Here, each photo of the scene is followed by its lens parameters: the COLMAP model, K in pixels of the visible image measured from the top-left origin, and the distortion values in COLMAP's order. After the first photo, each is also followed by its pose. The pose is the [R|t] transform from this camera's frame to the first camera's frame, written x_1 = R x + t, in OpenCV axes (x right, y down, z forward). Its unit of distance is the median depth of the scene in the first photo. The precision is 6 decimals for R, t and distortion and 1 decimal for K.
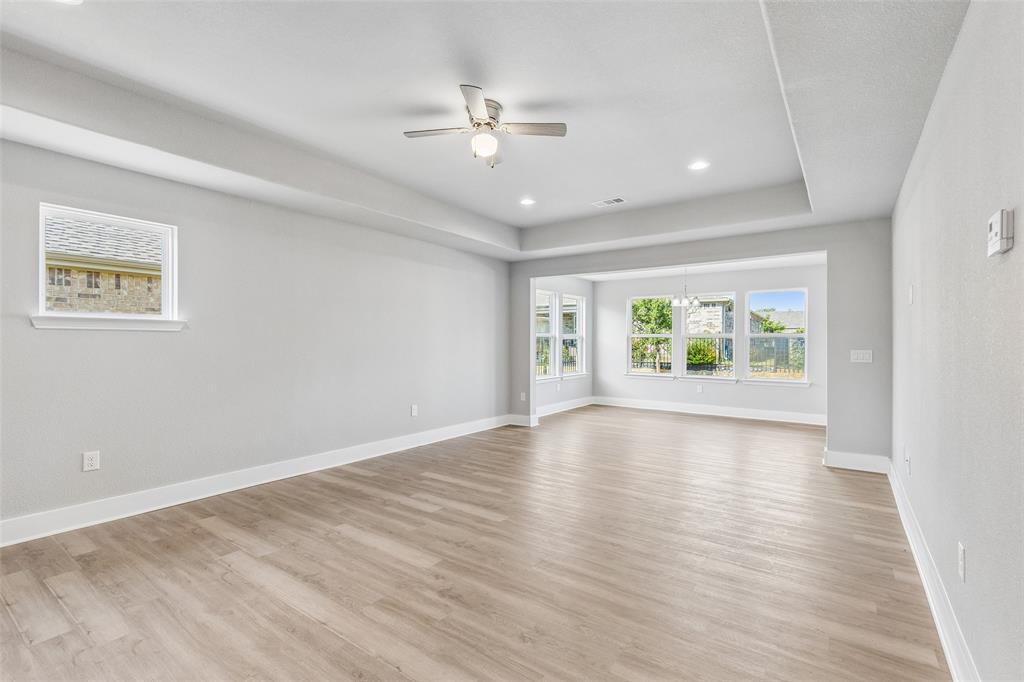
lens RADIAL K [[472.3, 0, 512.0], [0, 472.3, 341.0], [0, 0, 1]] dist [0.002397, 0.000011]
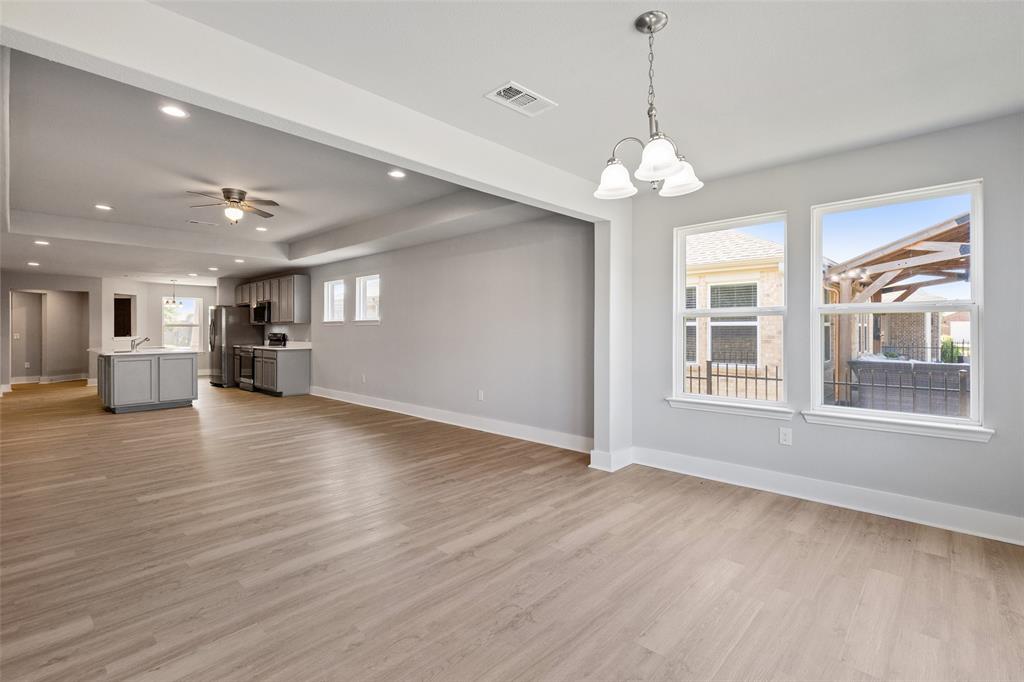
lens RADIAL K [[472.3, 0, 512.0], [0, 472.3, 341.0], [0, 0, 1]] dist [0.002397, 0.000011]
pose [[-0.128962, 0.019111, -0.991465, 0.839324], [-0.000960, 0.999811, 0.019397, 0.004141], [0.991649, 0.003454, -0.128920, 1.215133]]
